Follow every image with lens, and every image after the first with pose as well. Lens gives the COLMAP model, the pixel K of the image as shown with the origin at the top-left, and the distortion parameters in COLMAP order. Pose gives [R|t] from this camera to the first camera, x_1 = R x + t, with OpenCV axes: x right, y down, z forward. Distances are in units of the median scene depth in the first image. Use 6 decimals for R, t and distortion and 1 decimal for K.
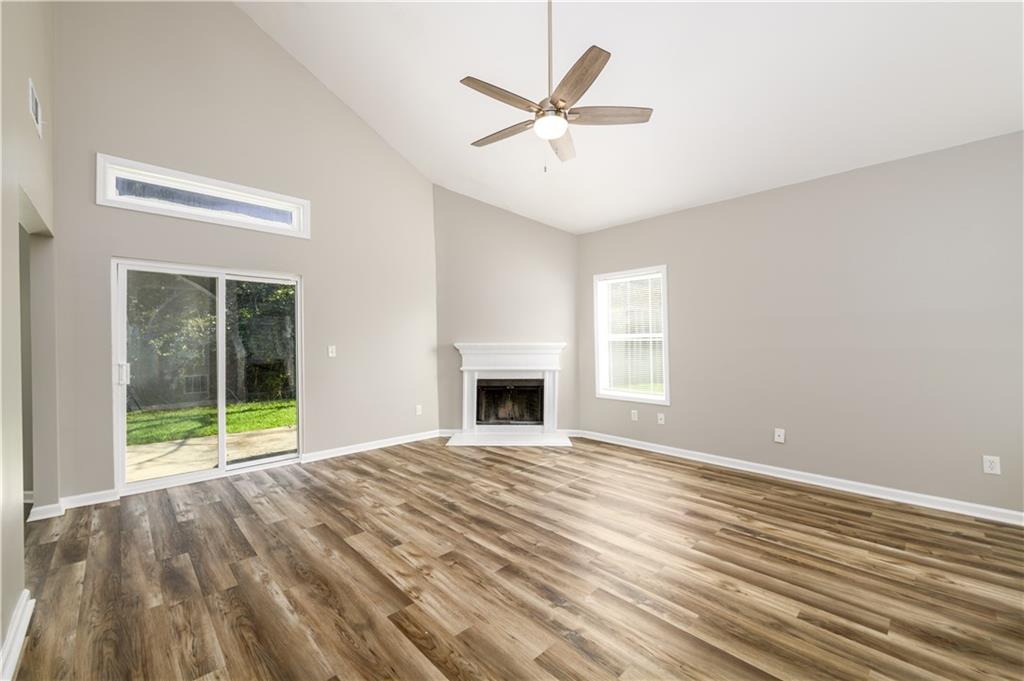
lens RADIAL K [[411.7, 0, 509.6], [0, 411.7, 344.8], [0, 0, 1]] dist [0.000426, -0.002737]
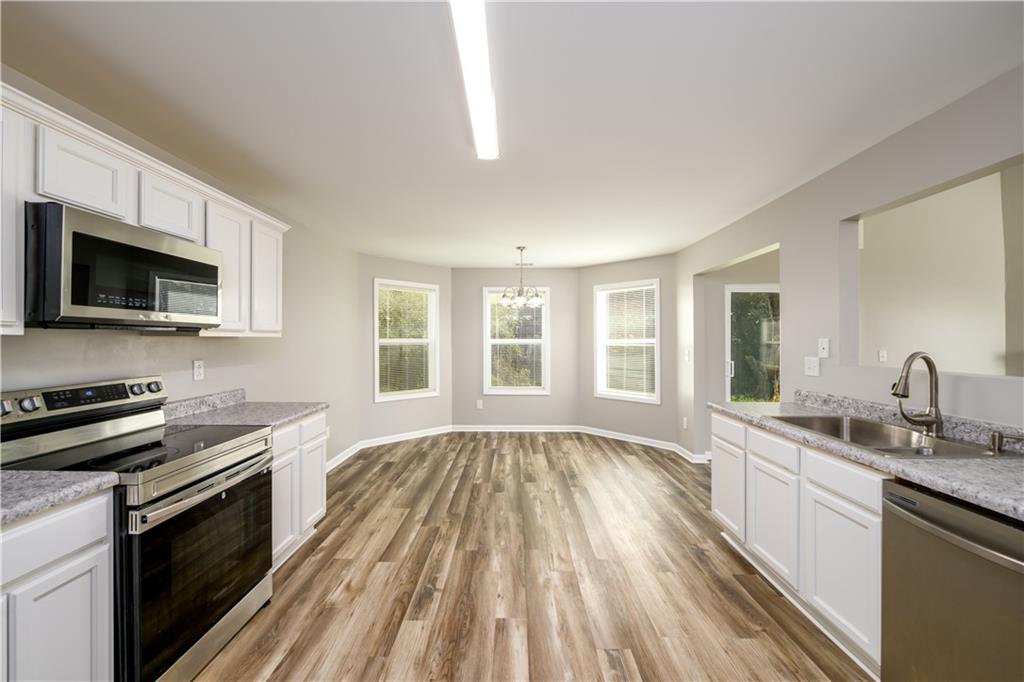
lens RADIAL K [[410.2, 0, 515.8], [0, 410.2, 348.5], [0, 0, 1]] dist [-0.005311, -0.001143]
pose [[0.726182, 0.023121, -0.687114, -0.470295], [-0.011603, 0.999704, 0.021376, -0.015707], [0.687405, -0.007551, 0.726235, -0.449527]]
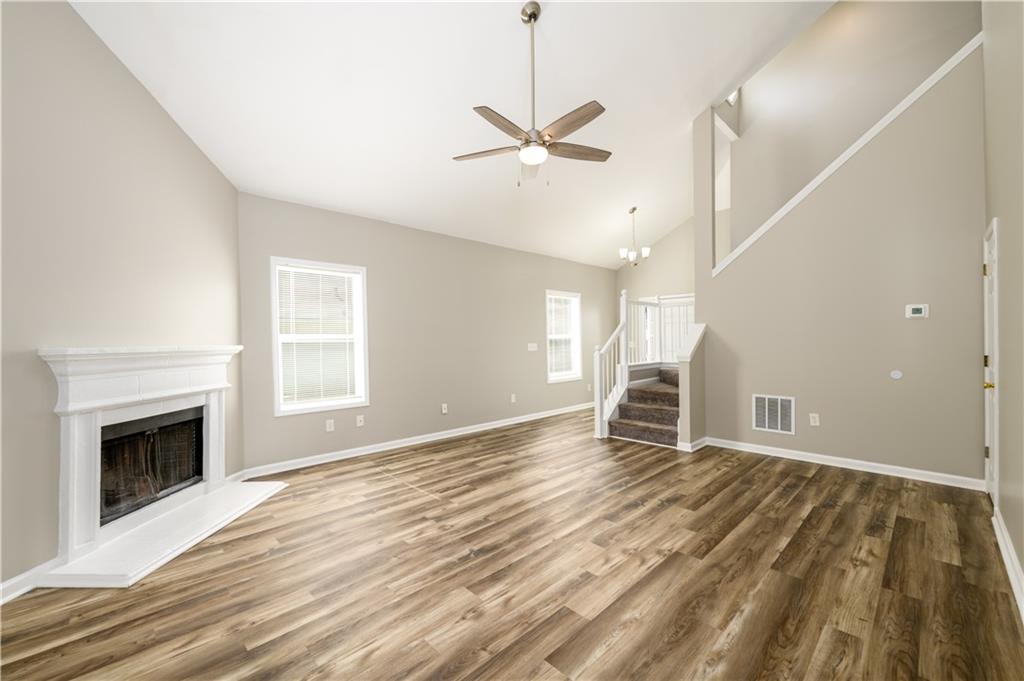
lens RADIAL K [[411.7, 0, 509.7], [0, 411.7, 338.9], [0, 0, 1]] dist [0.000426, -0.002737]
pose [[-0.009539, 0.009383, 0.999910, -0.845420], [0.019307, 0.999771, -0.009198, -0.001609], [-0.999768, 0.019217, -0.009718, 0.867394]]
